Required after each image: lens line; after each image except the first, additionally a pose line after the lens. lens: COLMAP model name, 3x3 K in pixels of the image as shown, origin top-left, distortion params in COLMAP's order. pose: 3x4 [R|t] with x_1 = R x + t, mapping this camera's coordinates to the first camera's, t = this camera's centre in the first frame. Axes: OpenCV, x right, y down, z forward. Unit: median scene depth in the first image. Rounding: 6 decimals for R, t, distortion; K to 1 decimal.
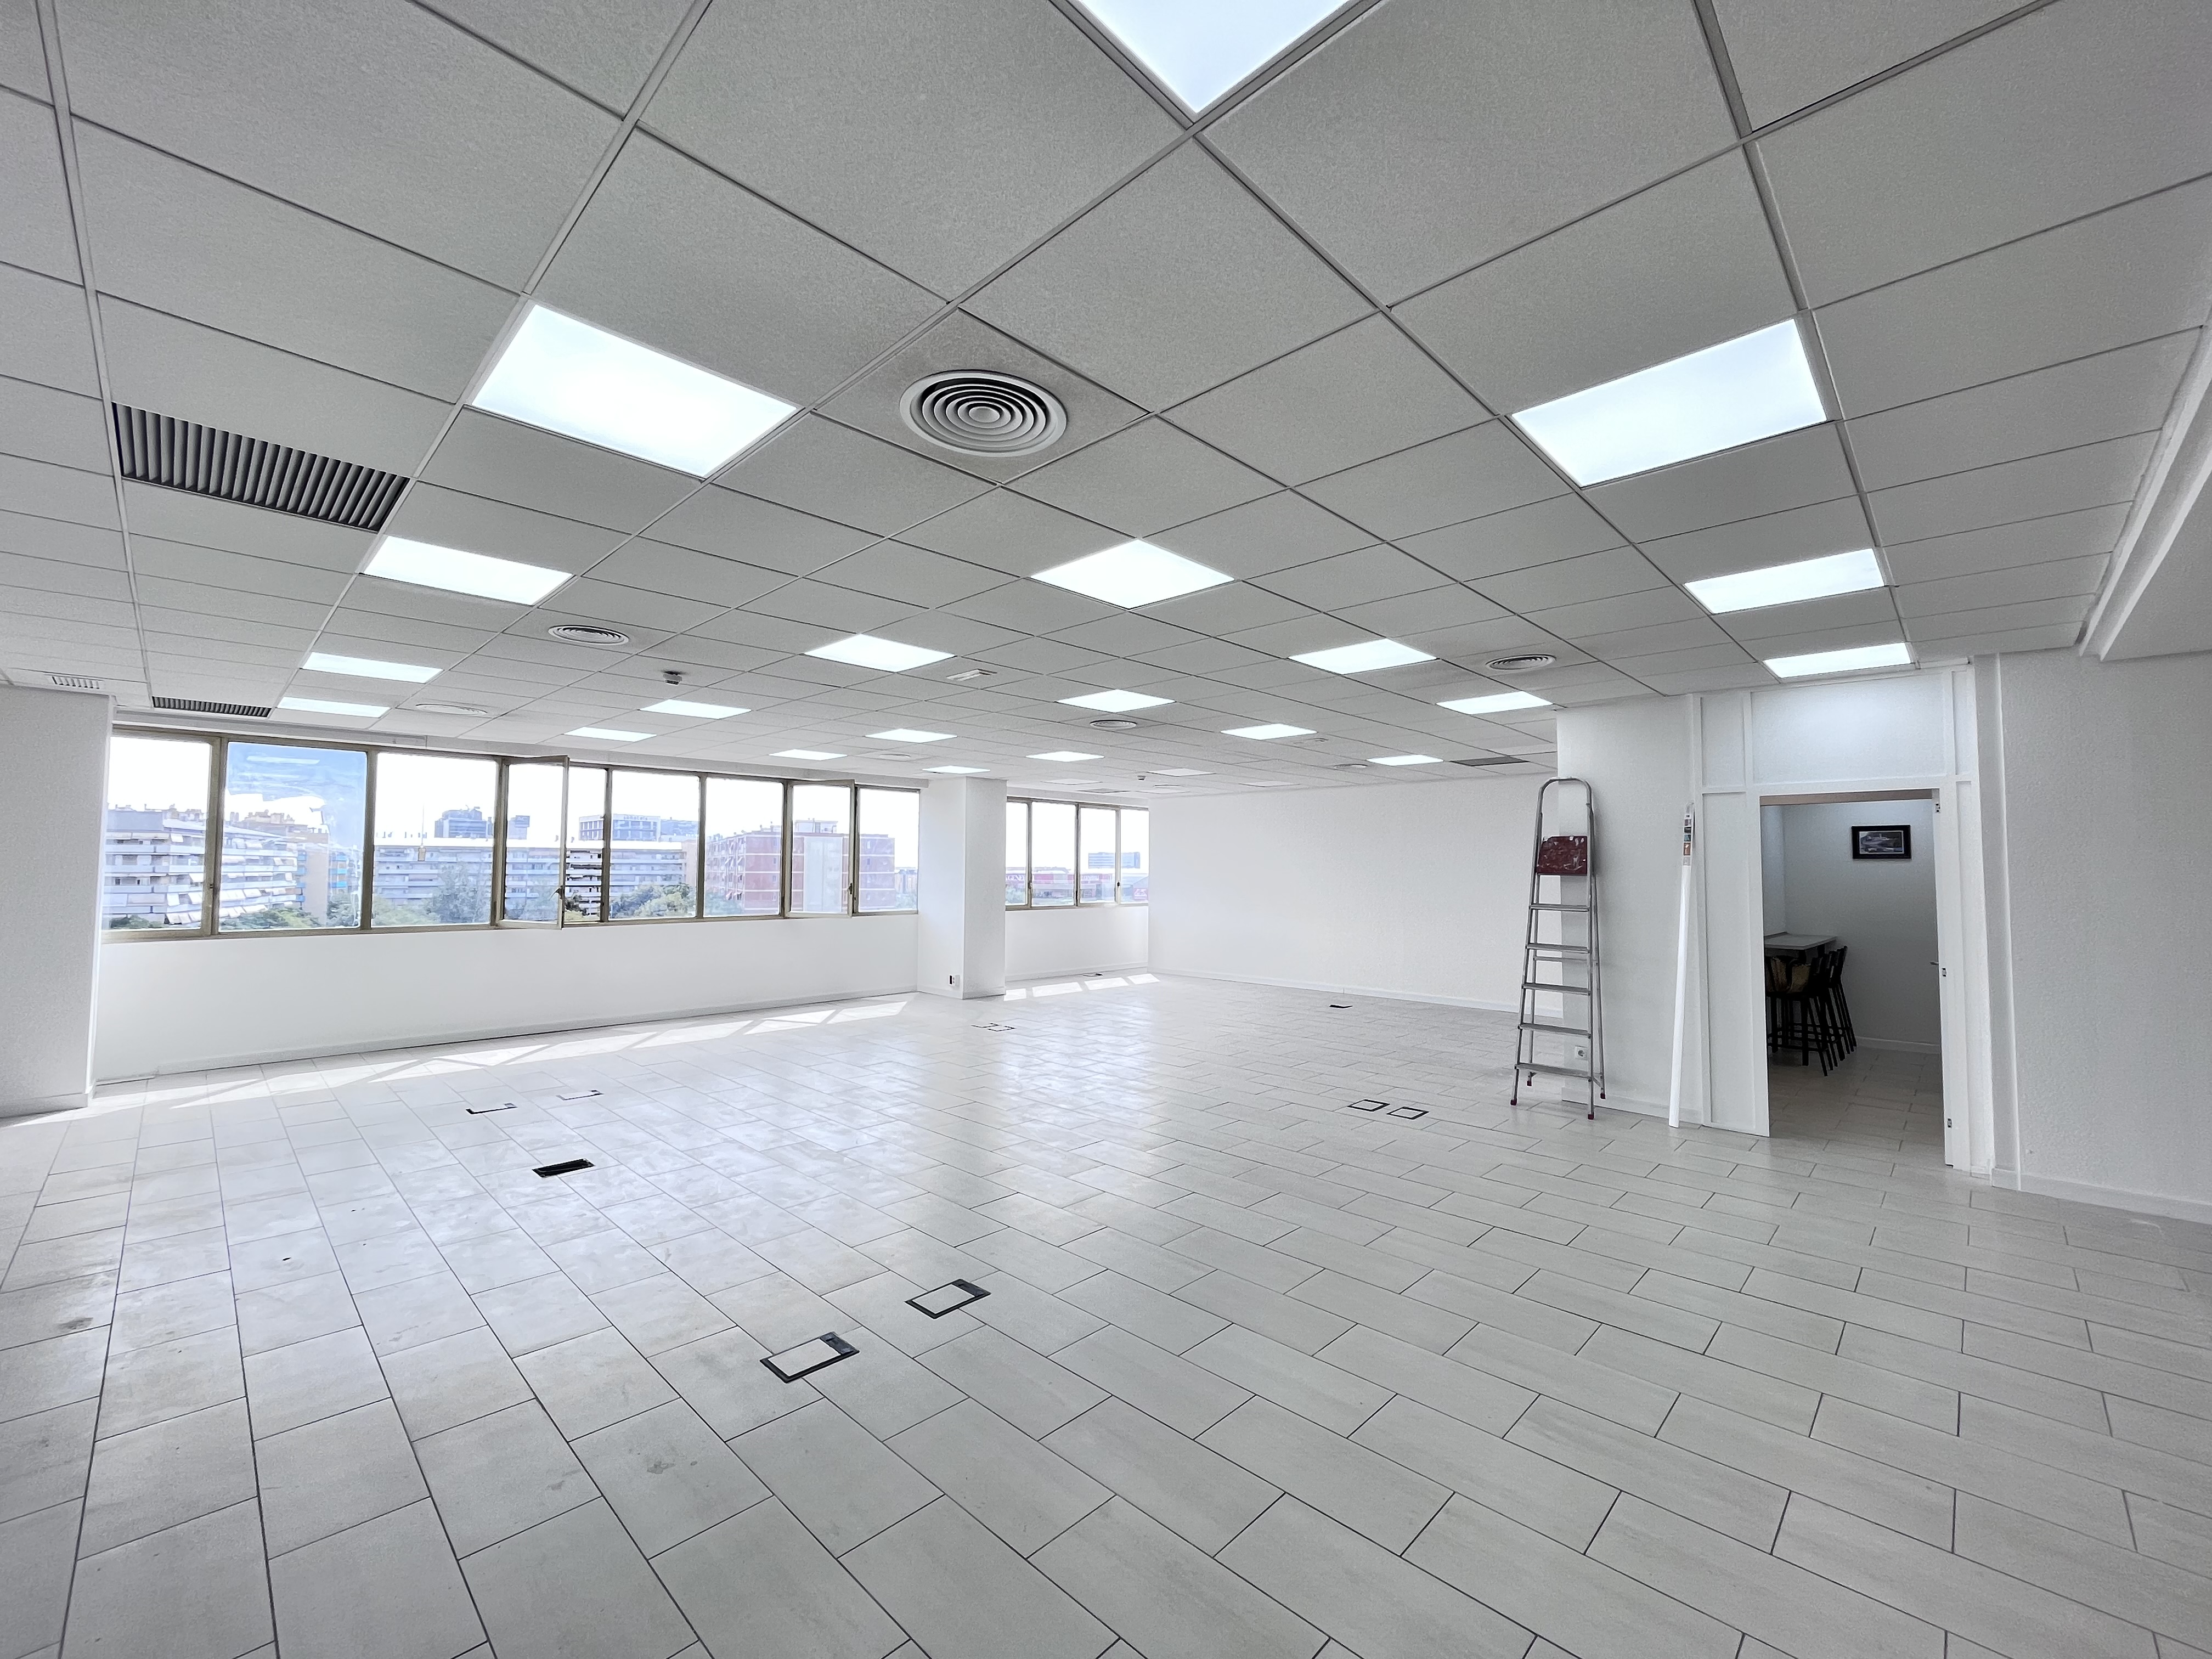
lens RADIAL K [[900.0, 0, 1104.1], [0, 900.0, 825.7], [0, 0, 1]] dist [-0.003551, 0.000569]
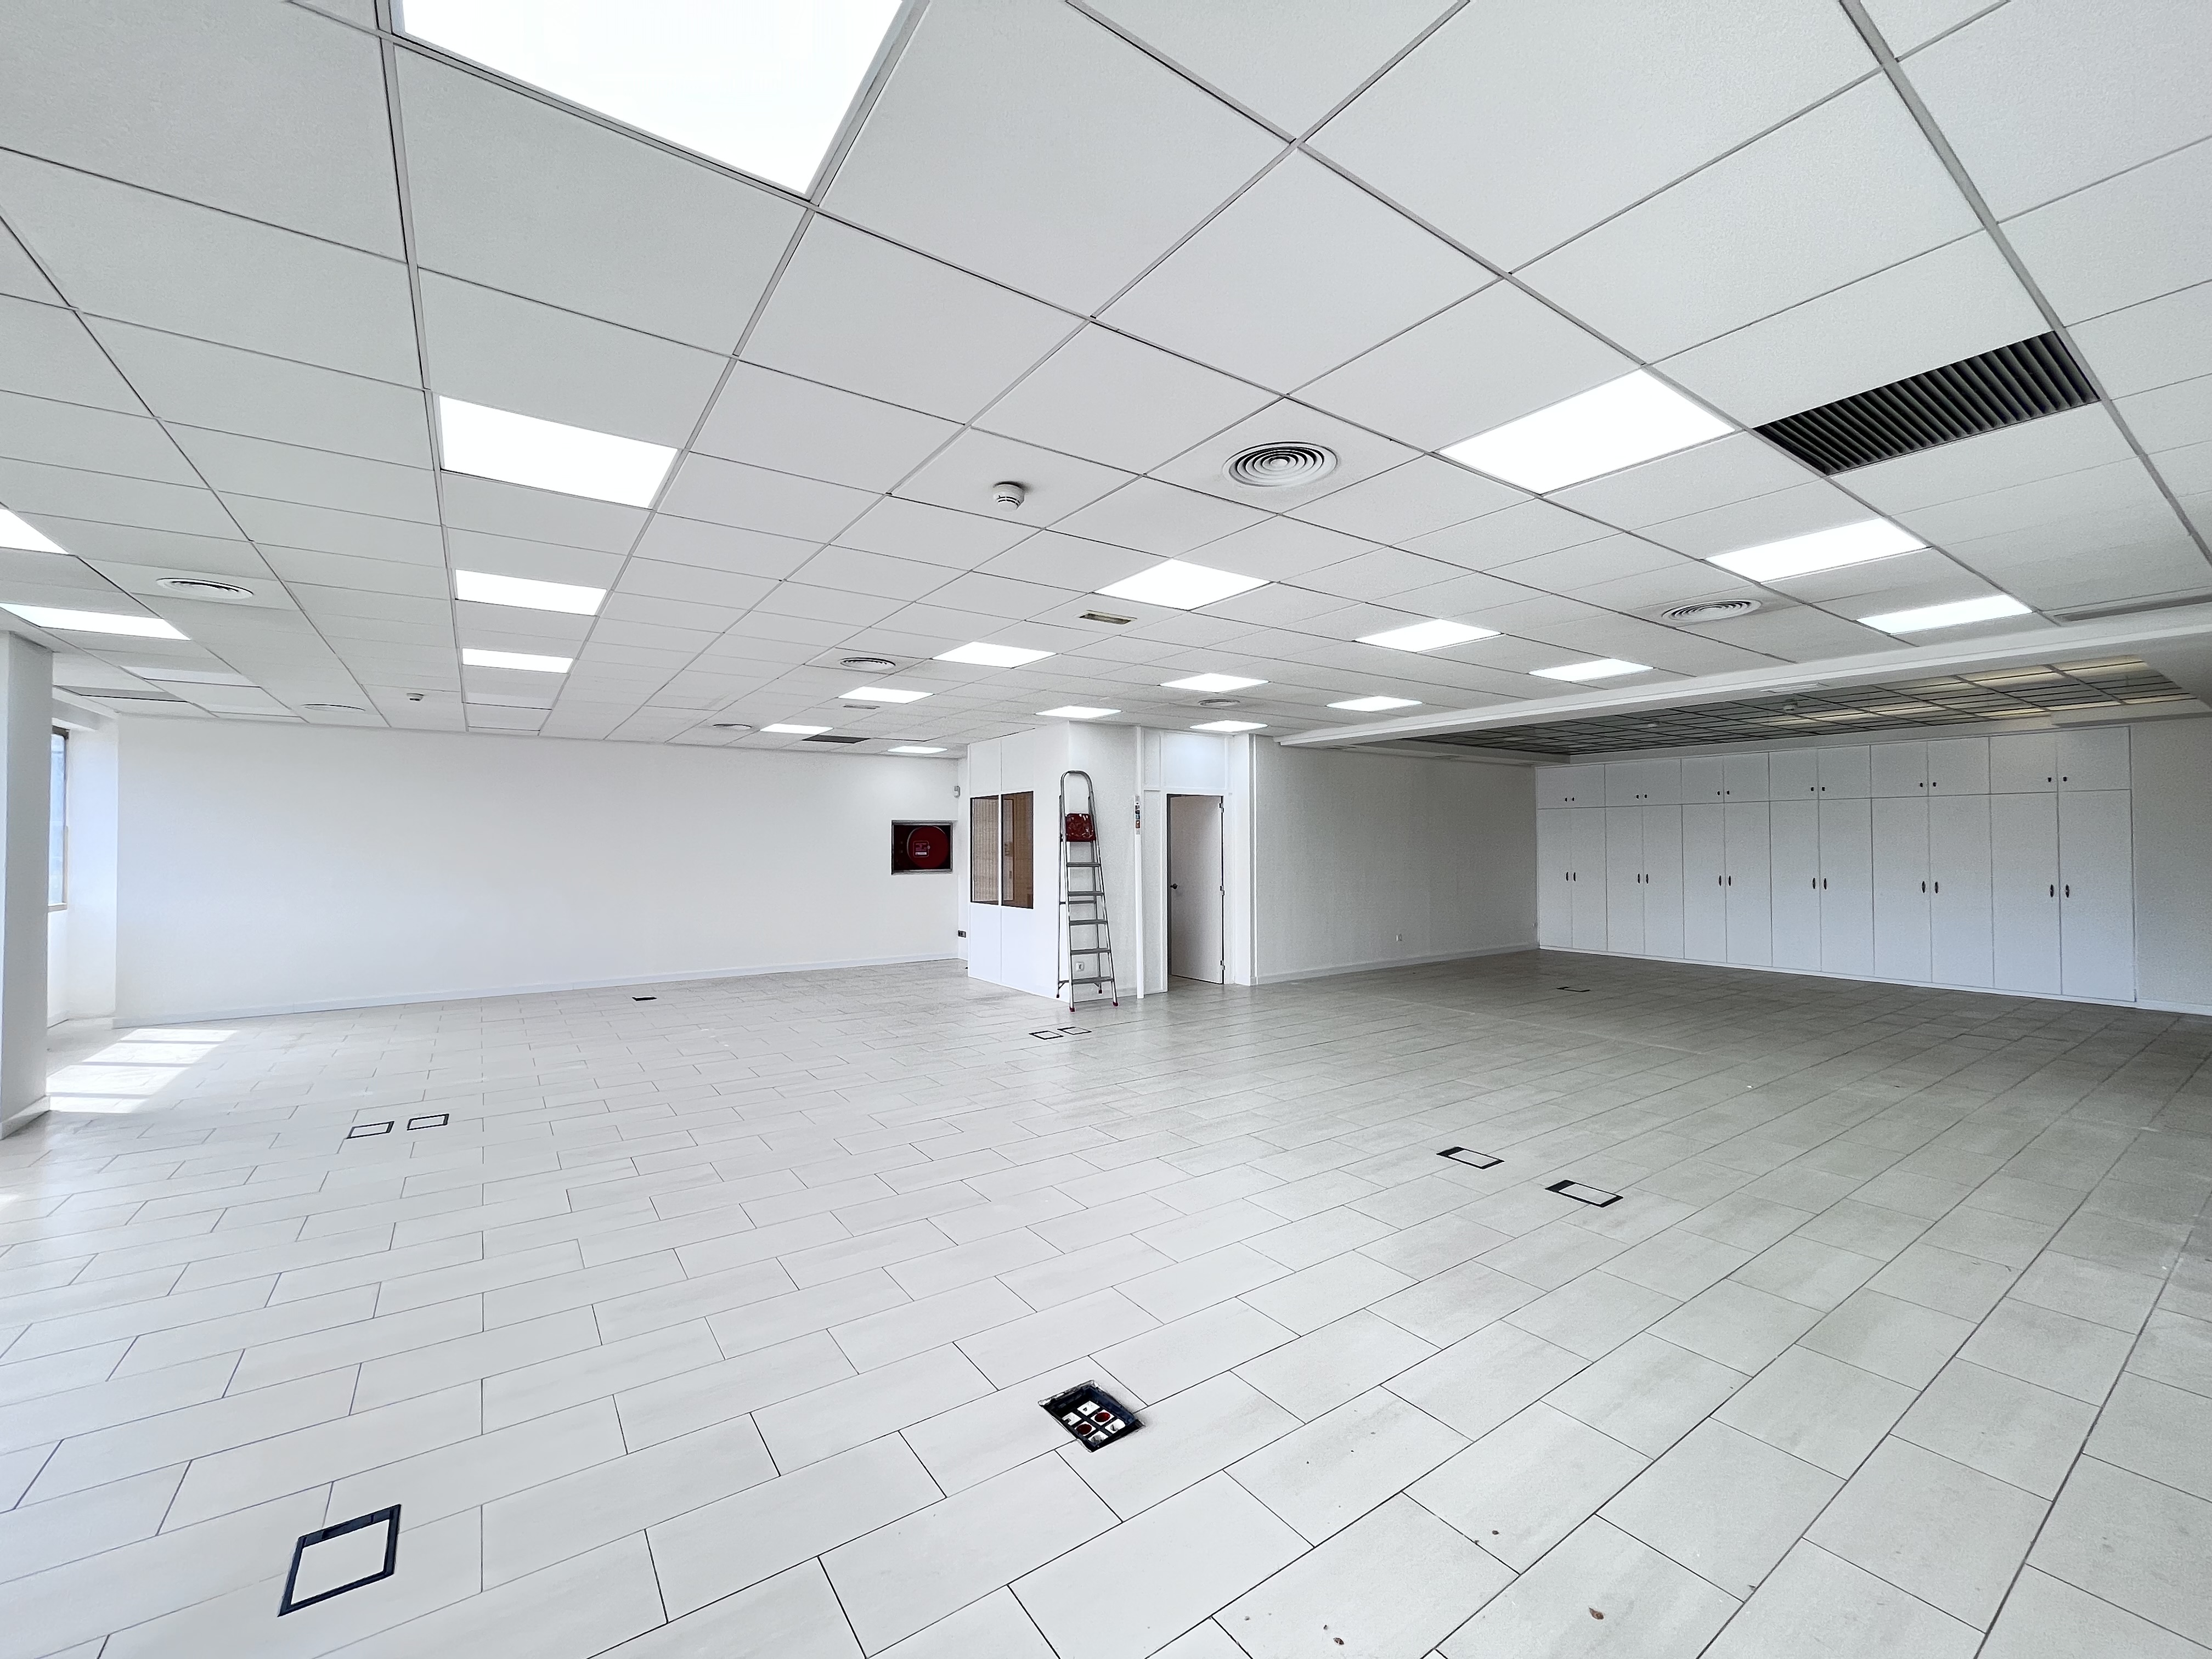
lens RADIAL K [[900.0, 0, 1105.6], [0, 900.0, 827.9], [0, 0, 1]] dist [-0.003551, 0.000569]
pose [[0.189774, 0.008452, 0.981791, -0.544239], [-0.042158, 0.999111, -0.000453, 0.020942], [-0.980922, -0.041304, 0.189962, 0.444003]]
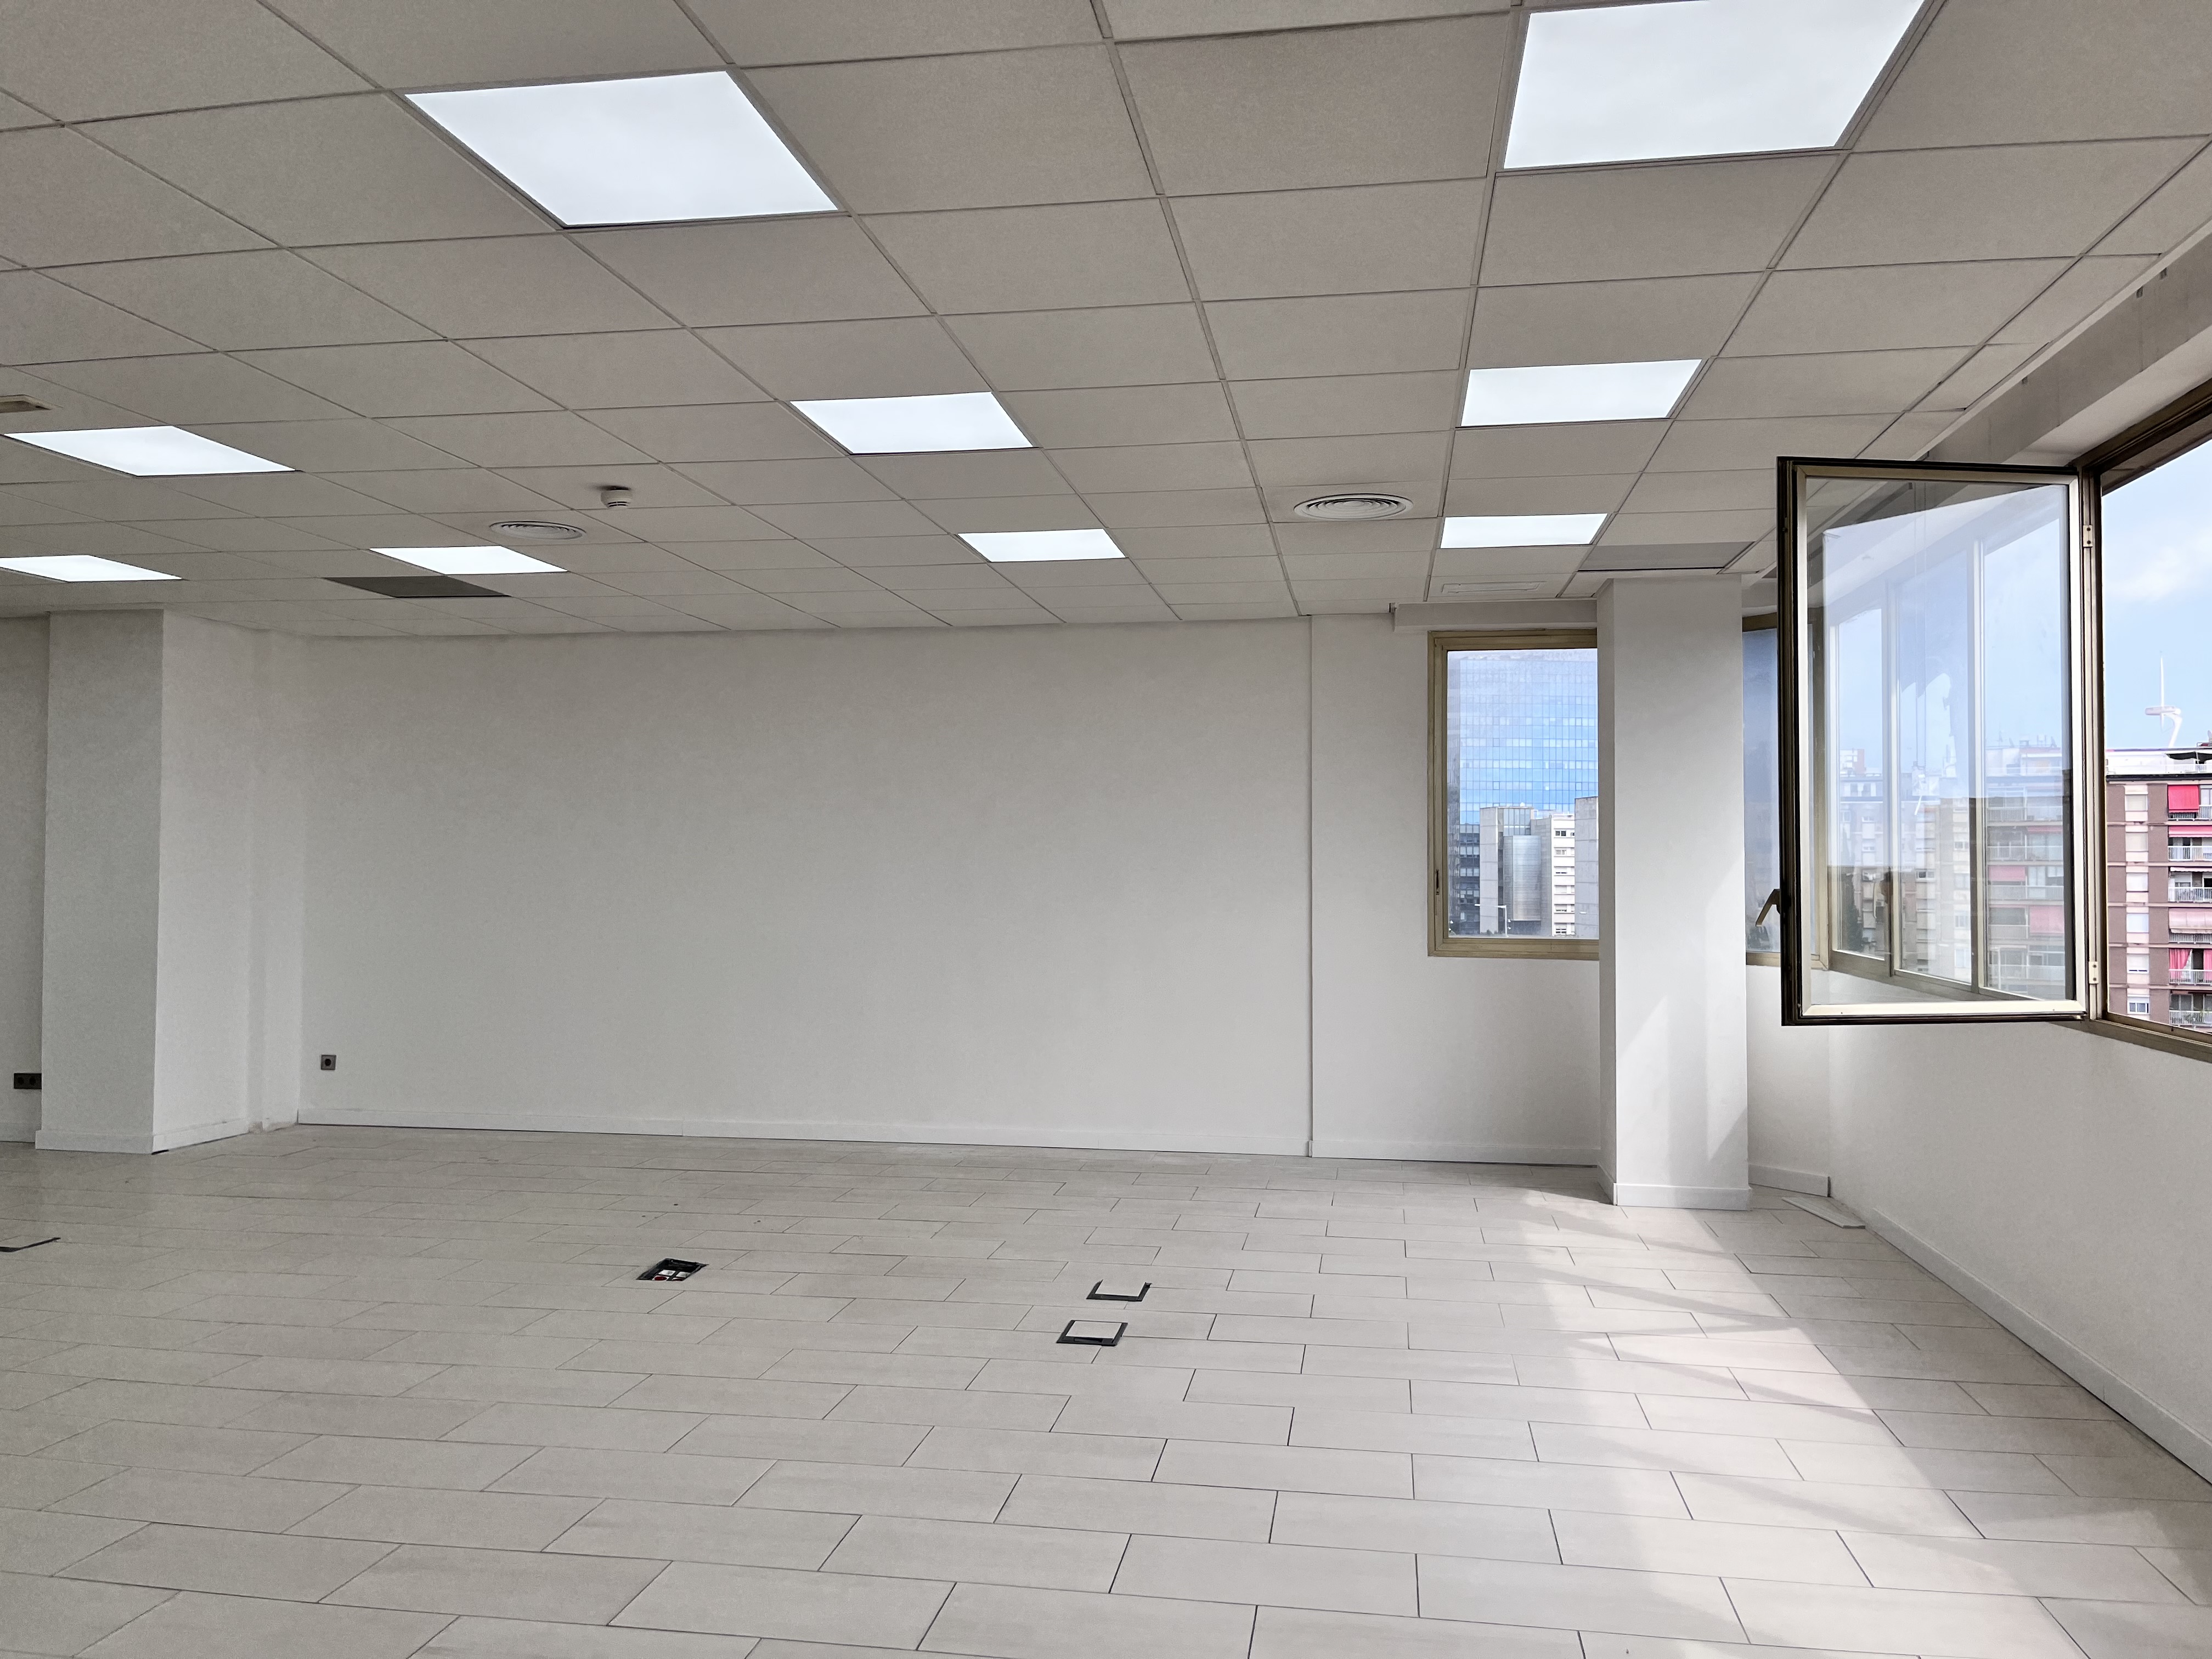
lens RADIAL K [[1678.5, 0, 1100.8], [0, 1678.5, 826.4], [0, 0, 1]] dist [0.066393, -0.080515]
pose [[-0.823244, -0.020138, -0.567331, -0.065204], [0.020711, 0.997640, -0.065465, 0.066148], [0.567310, -0.065643, -0.820884, 1.105959]]
